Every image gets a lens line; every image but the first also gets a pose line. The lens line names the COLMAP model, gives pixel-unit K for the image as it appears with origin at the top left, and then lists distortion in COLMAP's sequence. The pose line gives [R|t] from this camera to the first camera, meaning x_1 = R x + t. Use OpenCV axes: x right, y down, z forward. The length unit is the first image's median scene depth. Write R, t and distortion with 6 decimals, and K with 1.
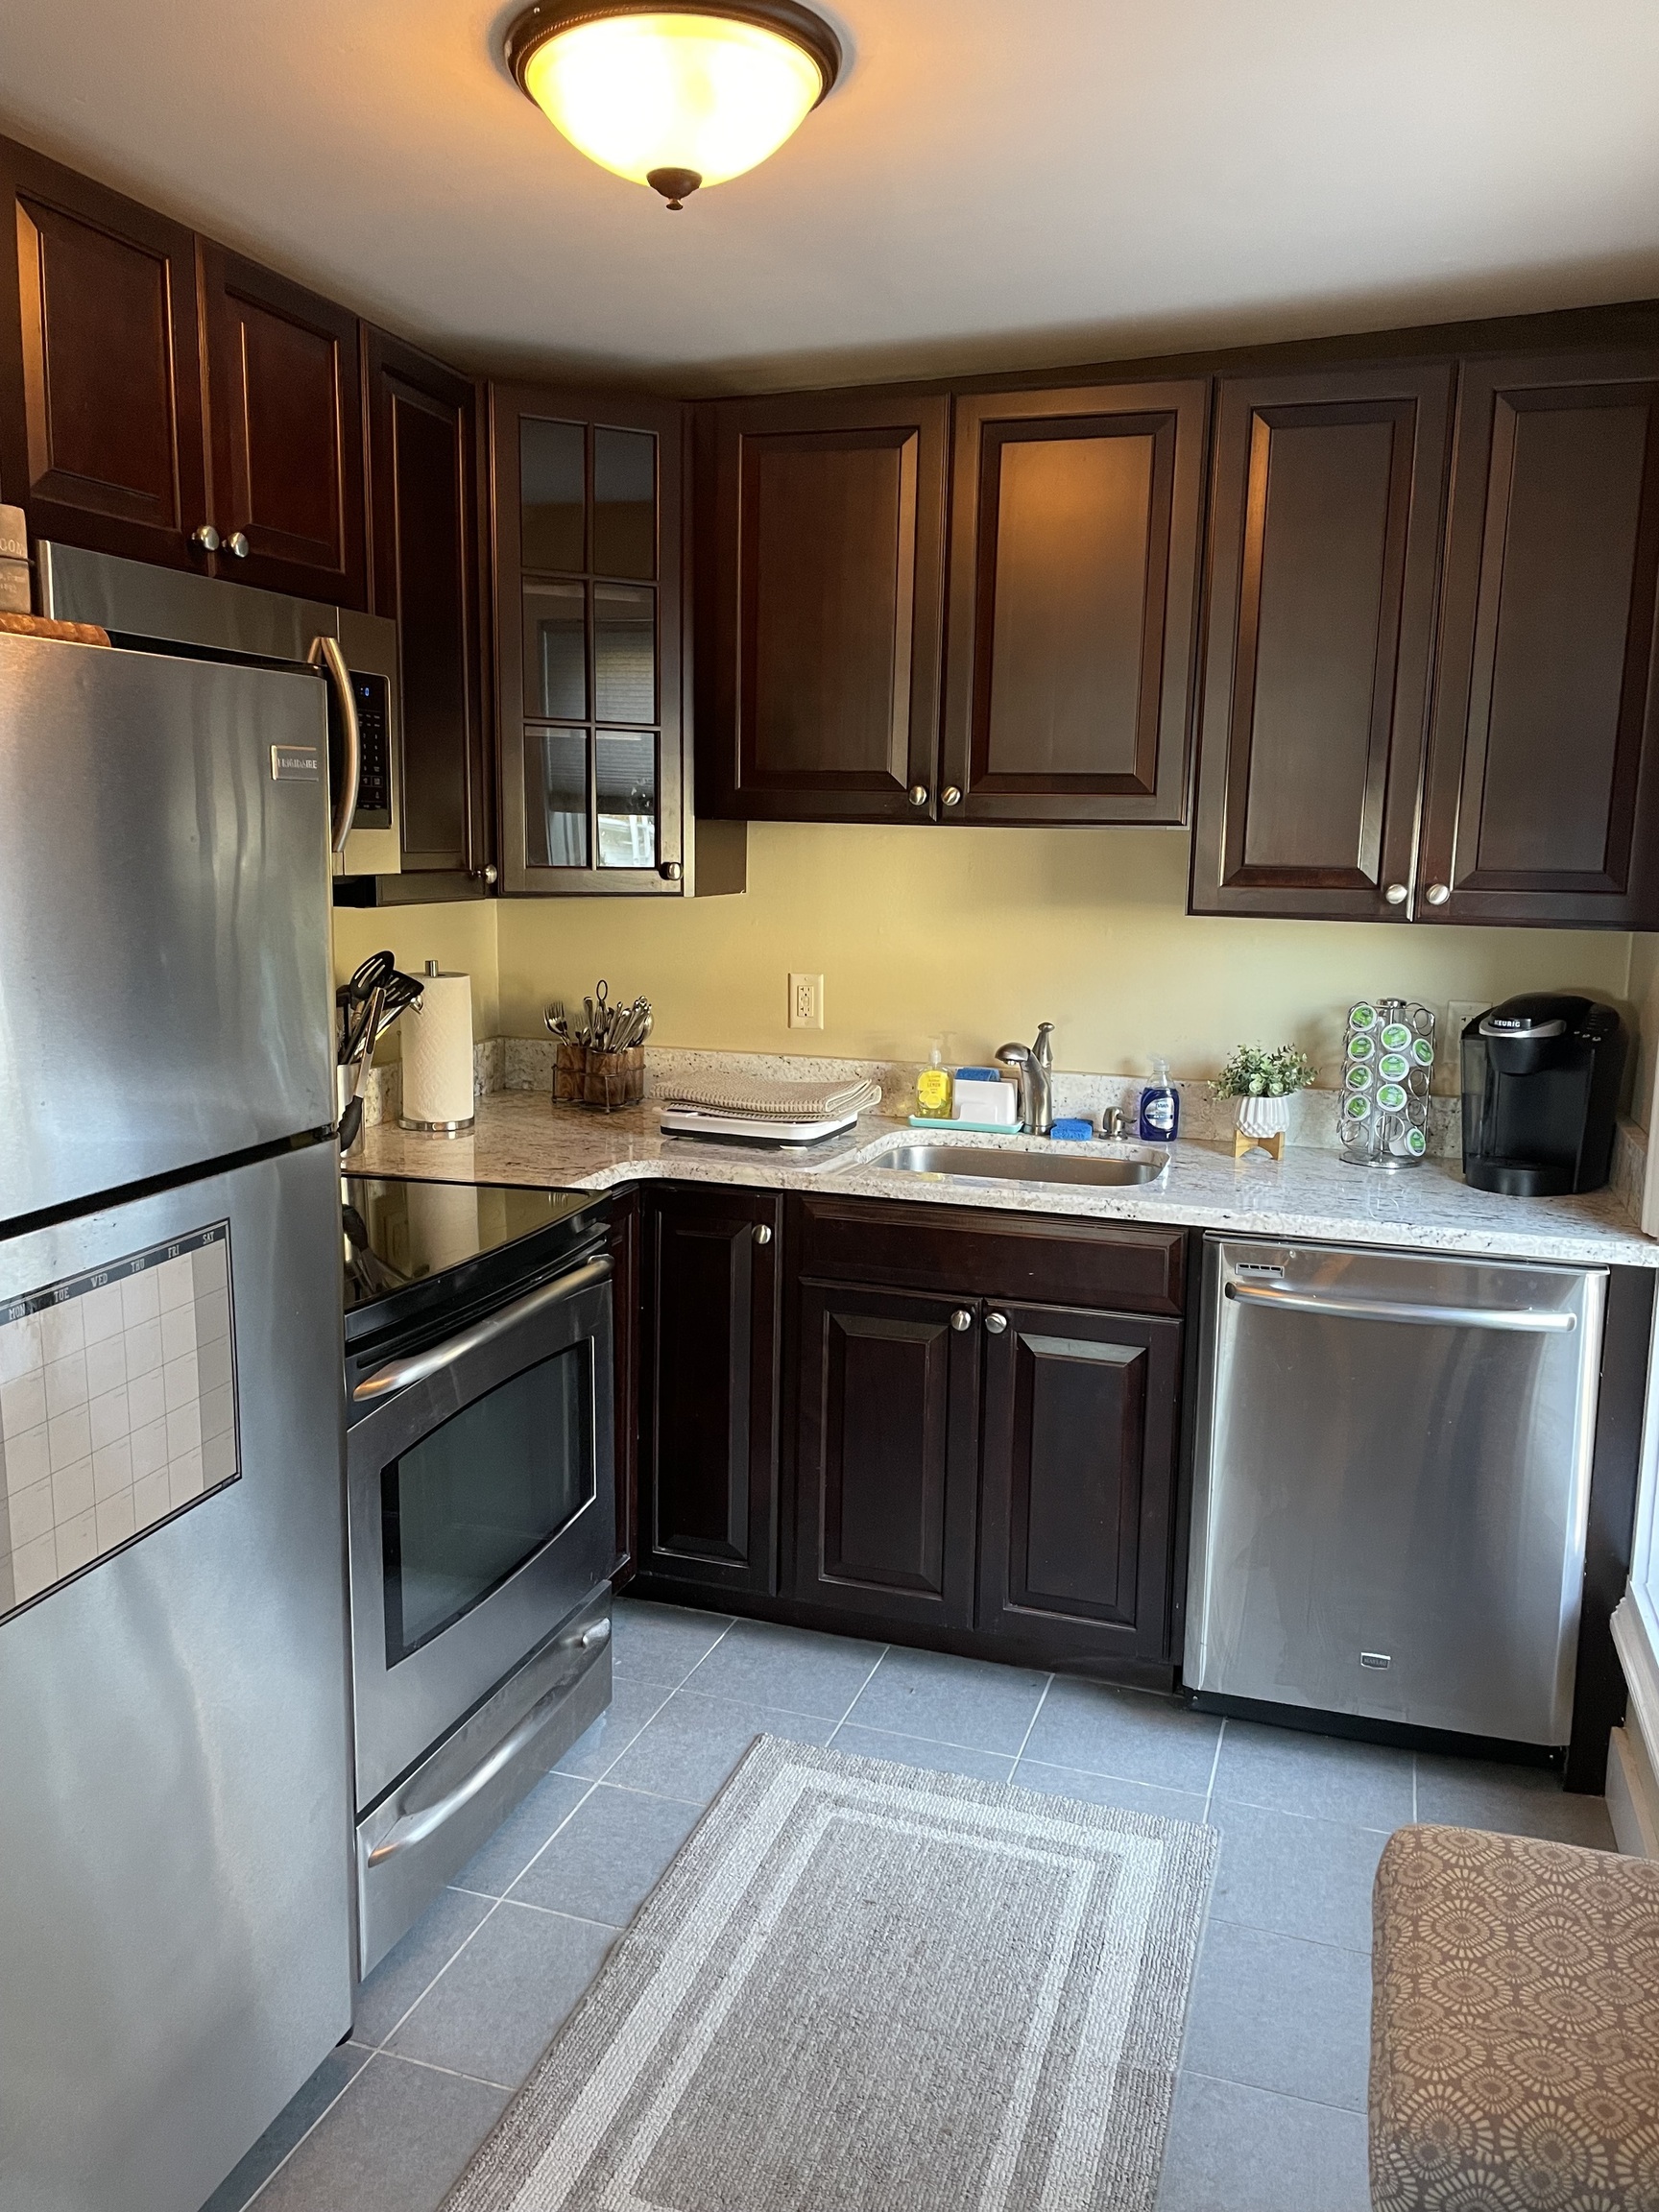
lens RADIAL K [[1677.0, 0, 812.2], [0, 1677.0, 1079.1], [0, 0, 1]] dist [0.099165, -0.123256]
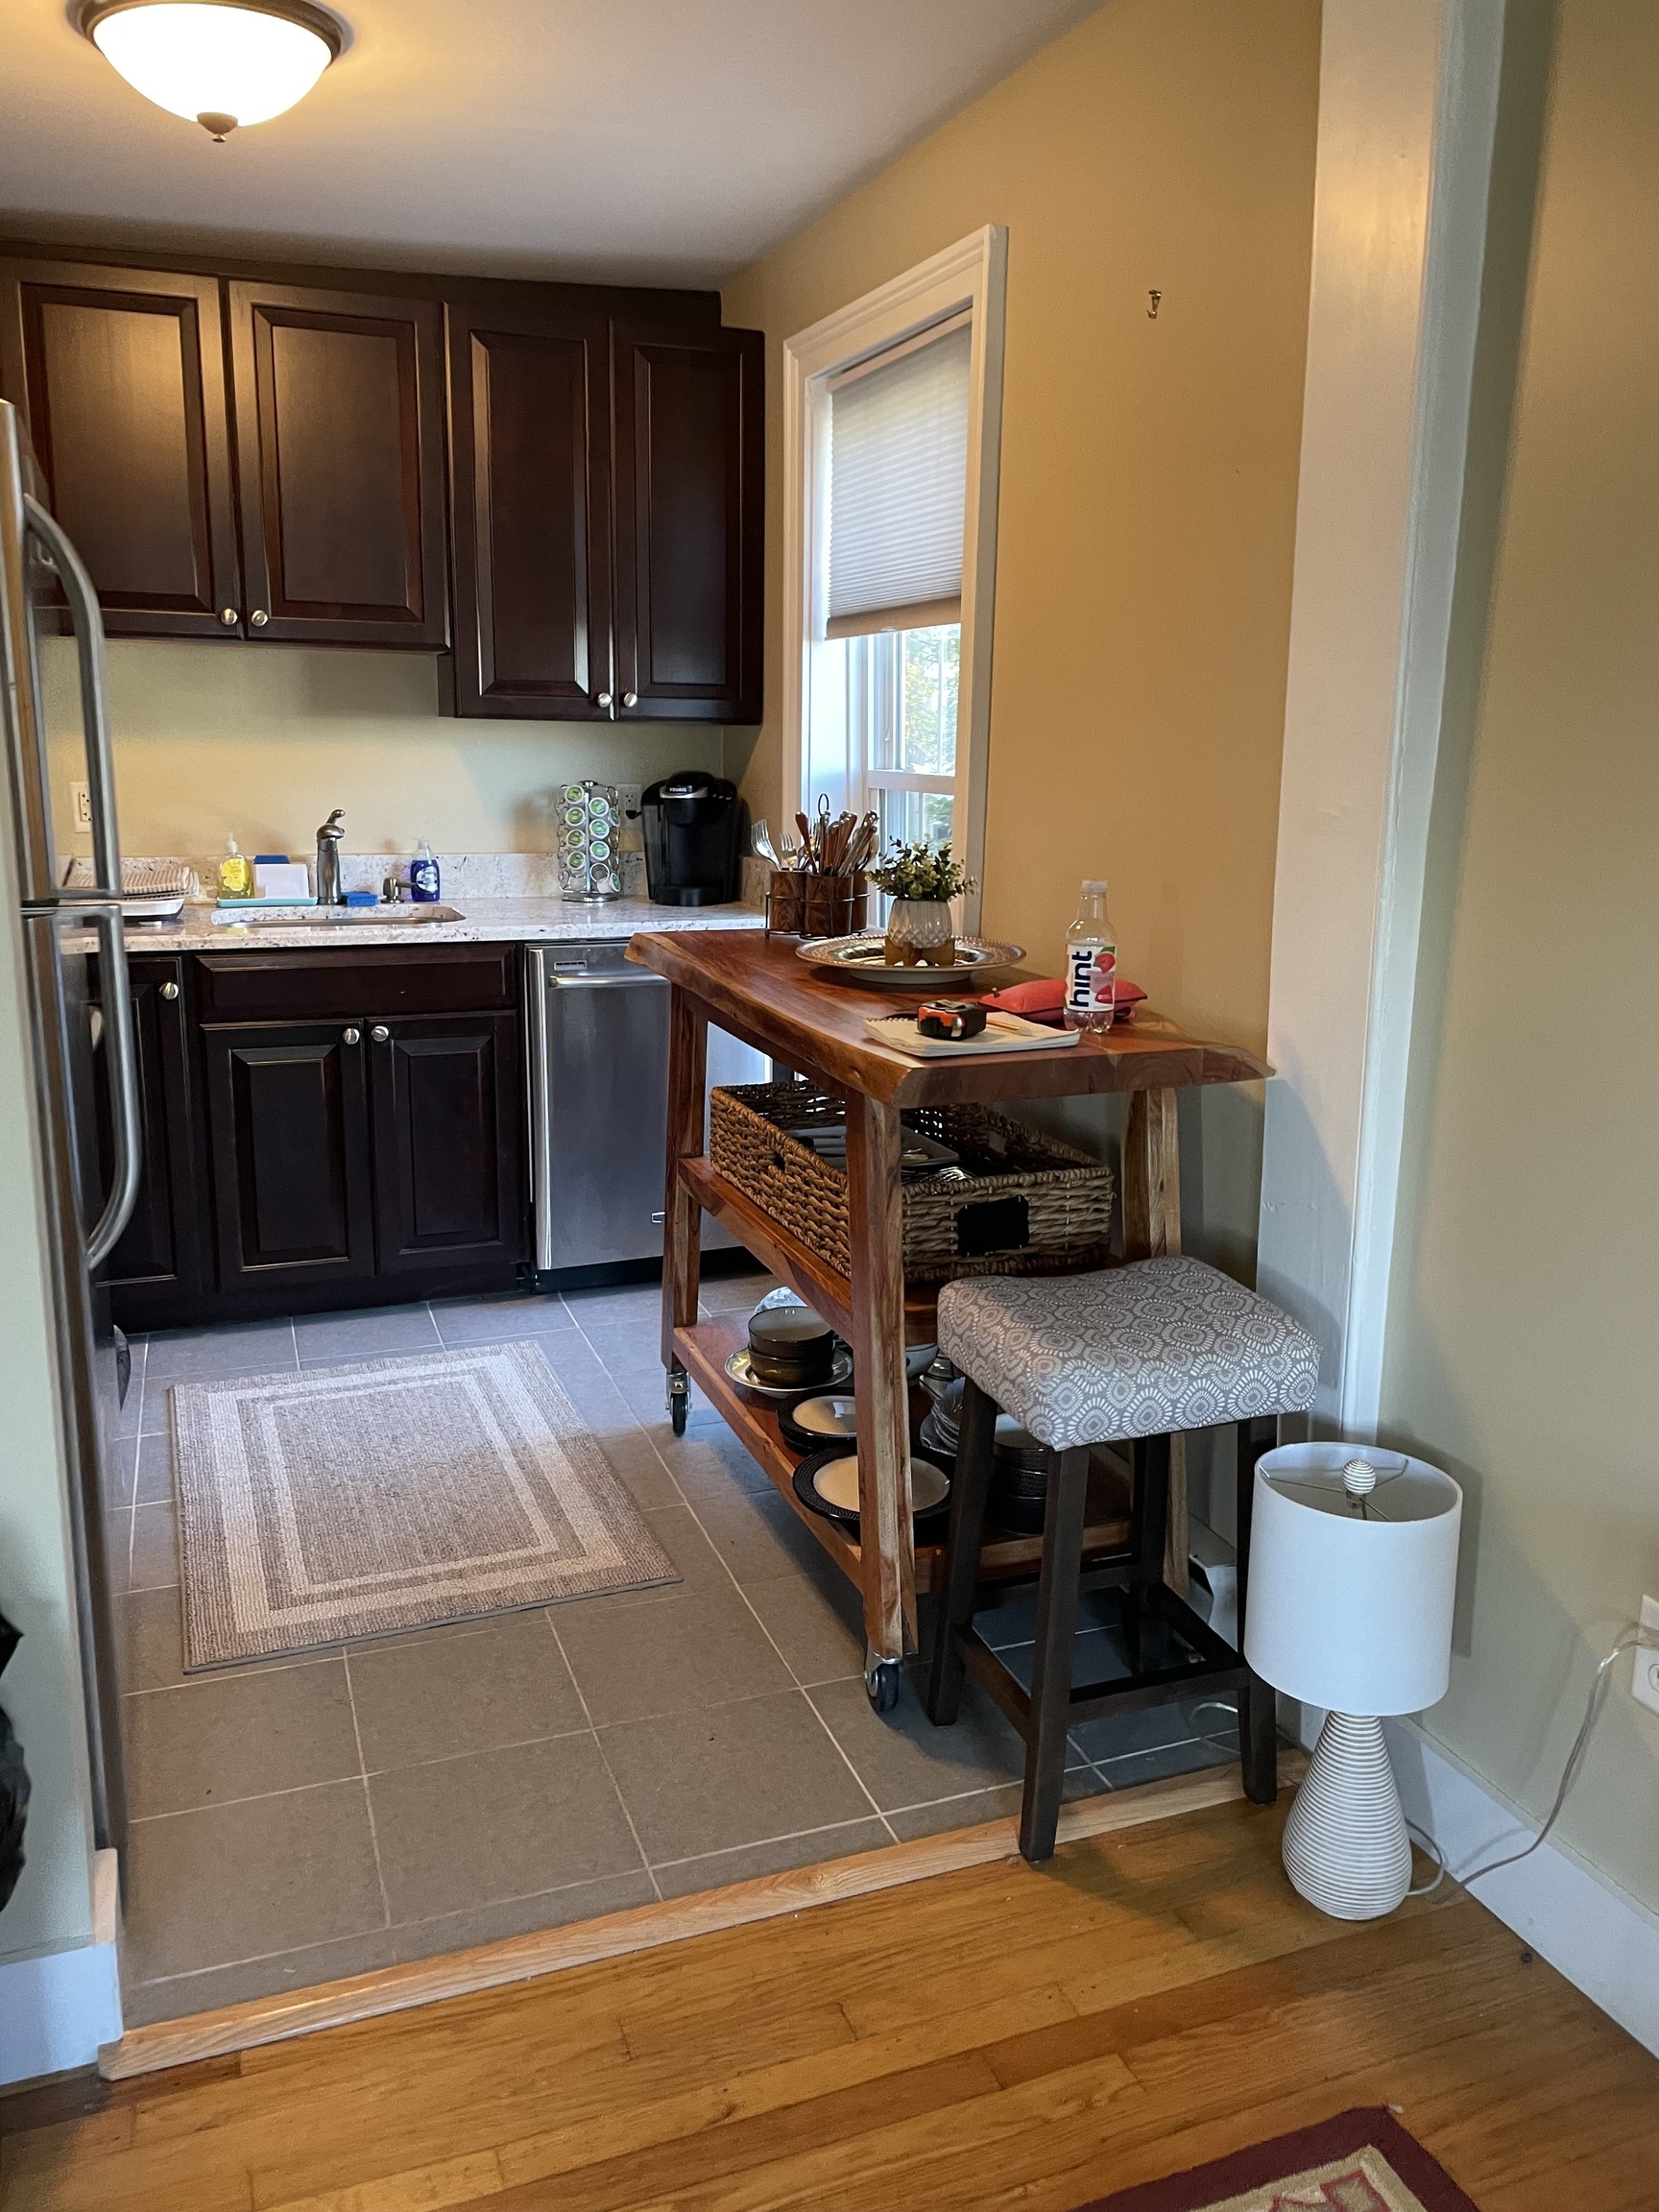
lens RADIAL K [[1677.0, 0, 833.5], [0, 1677.0, 1086.6], [0, 0, 1]] dist [0.099165, -0.123256]
pose [[0.770413, -0.141482, 0.621648, -0.425791], [0.097856, 0.989753, 0.103986, 0.082244], [-0.629990, -0.019281, 0.776364, -0.227086]]
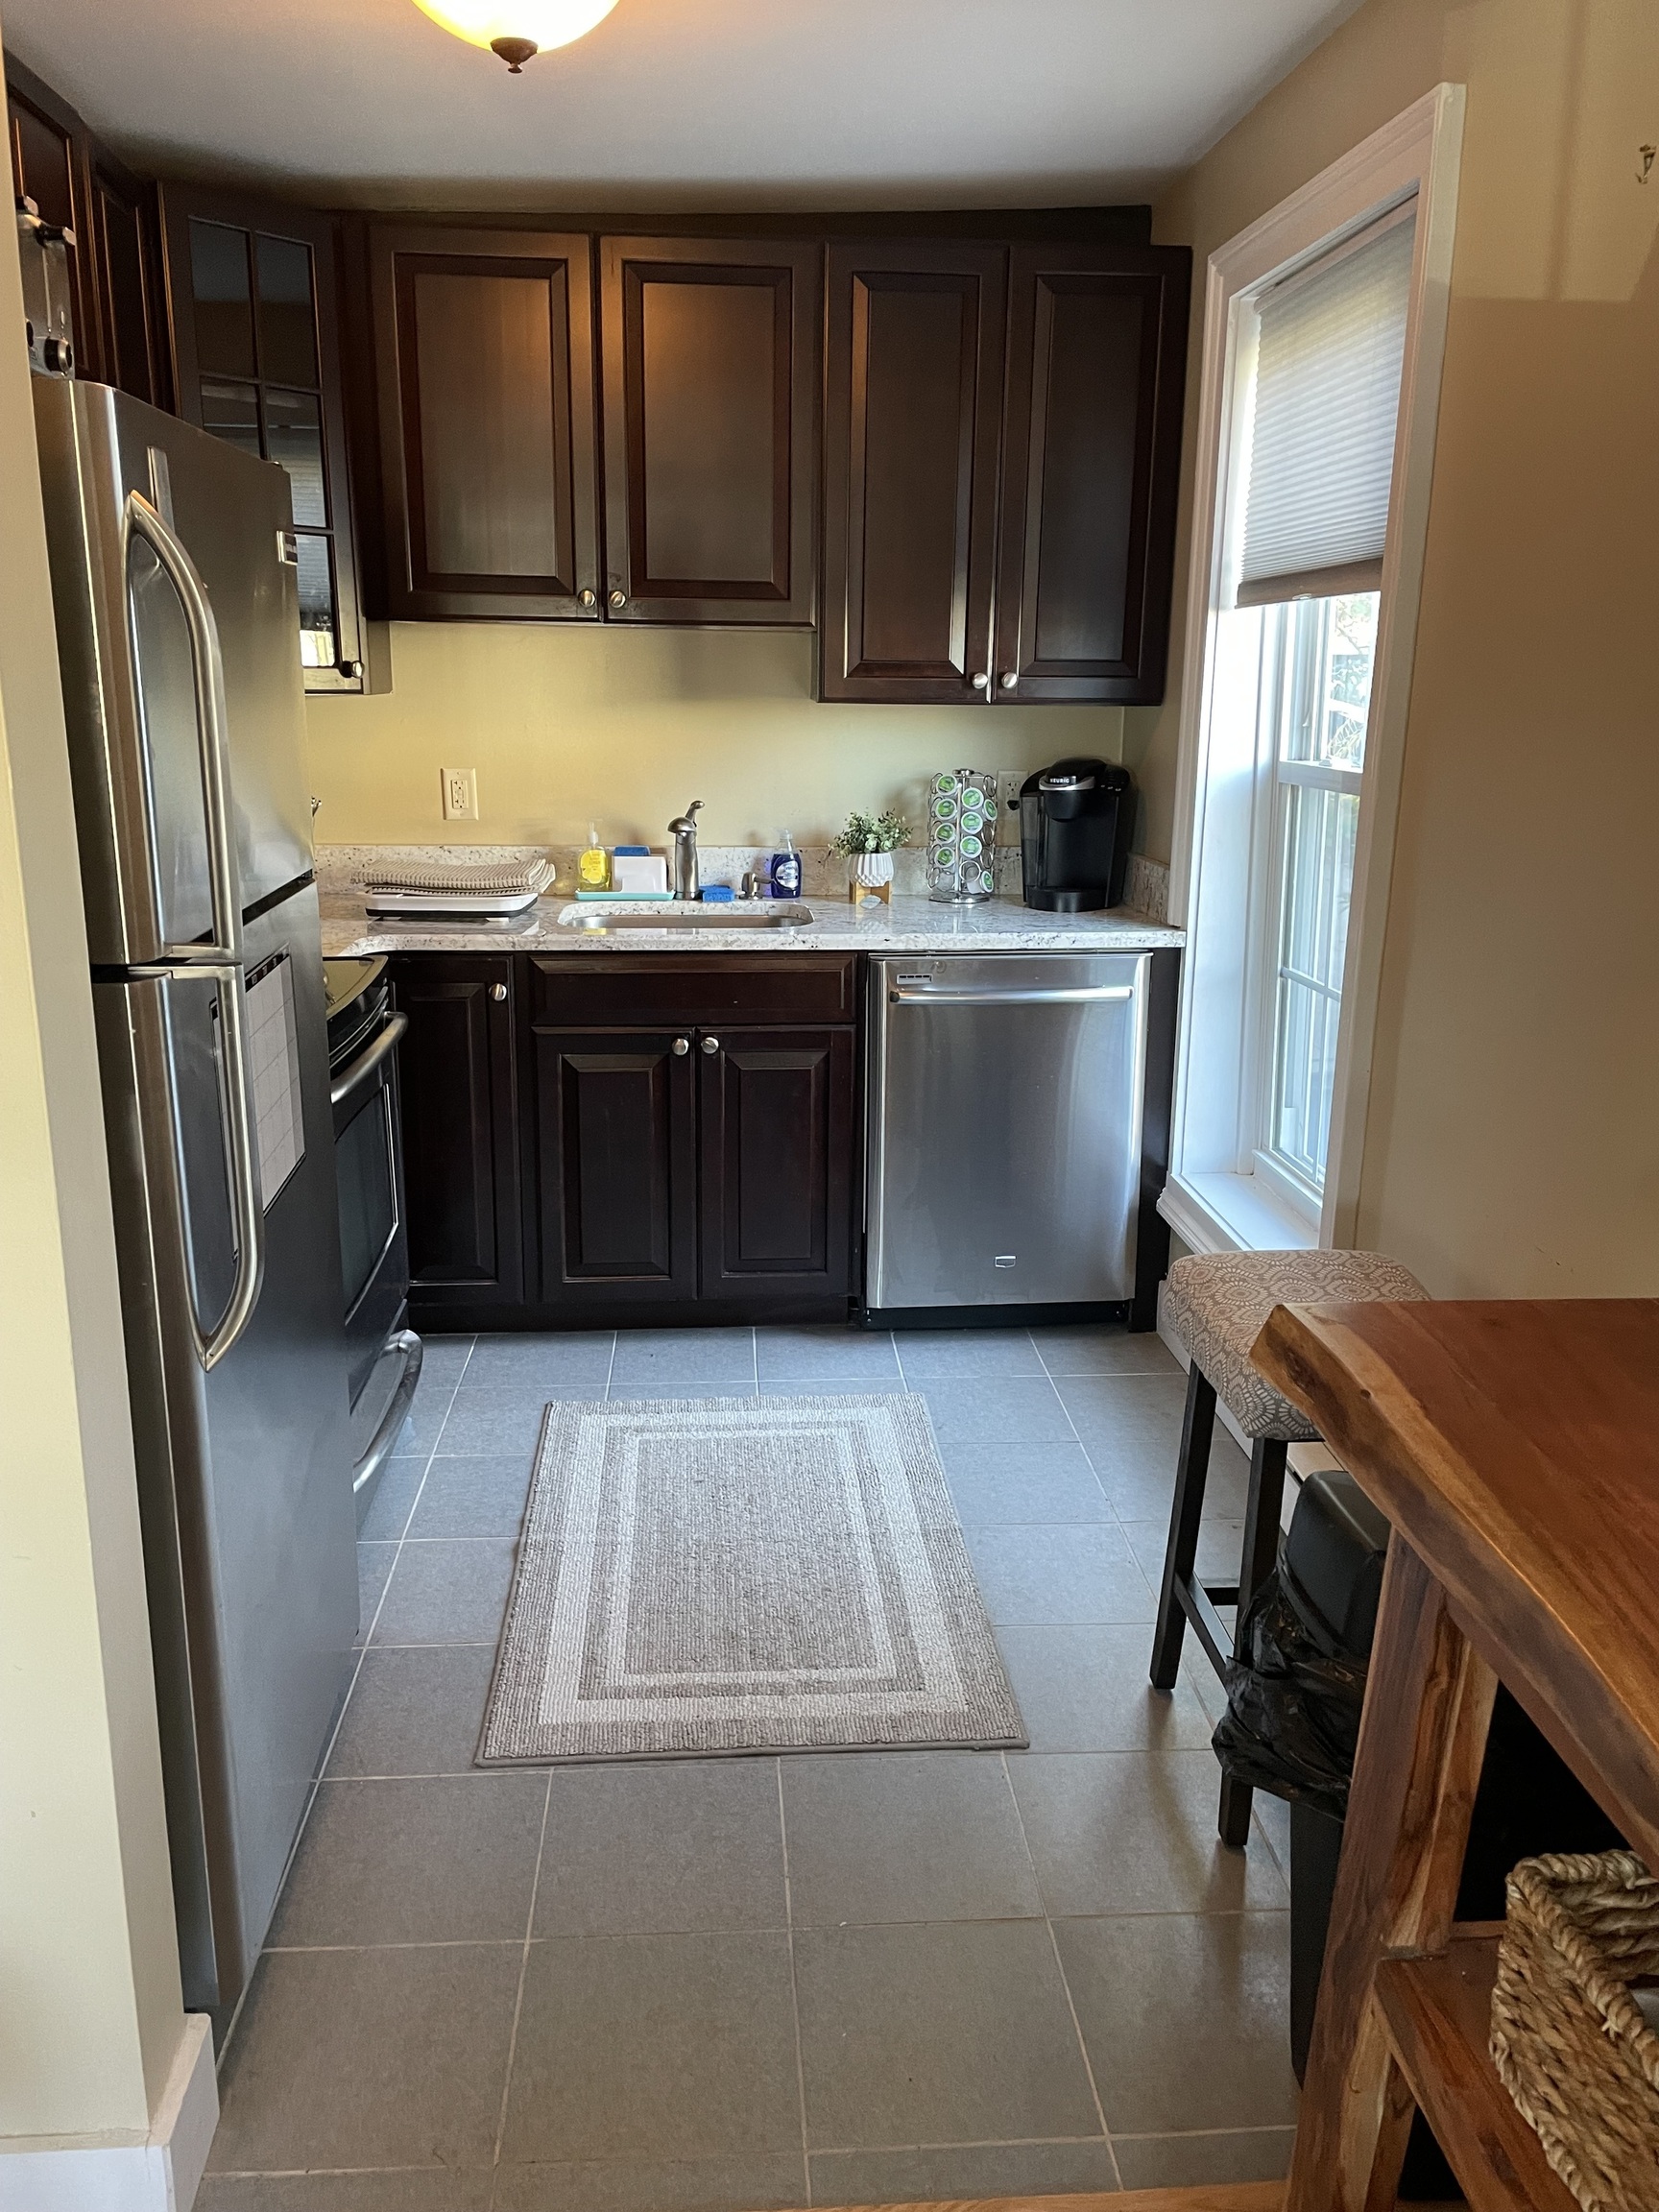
lens RADIAL K [[1677.0, 0, 821.7], [0, 1677.0, 1082.8], [0, 0, 1]] dist [0.099165, -0.123256]
pose [[0.922028, -0.101381, 0.373611, -0.264781], [0.065783, 0.992095, 0.106864, 0.046520], [-0.381492, -0.073954, 0.921409, -0.146170]]
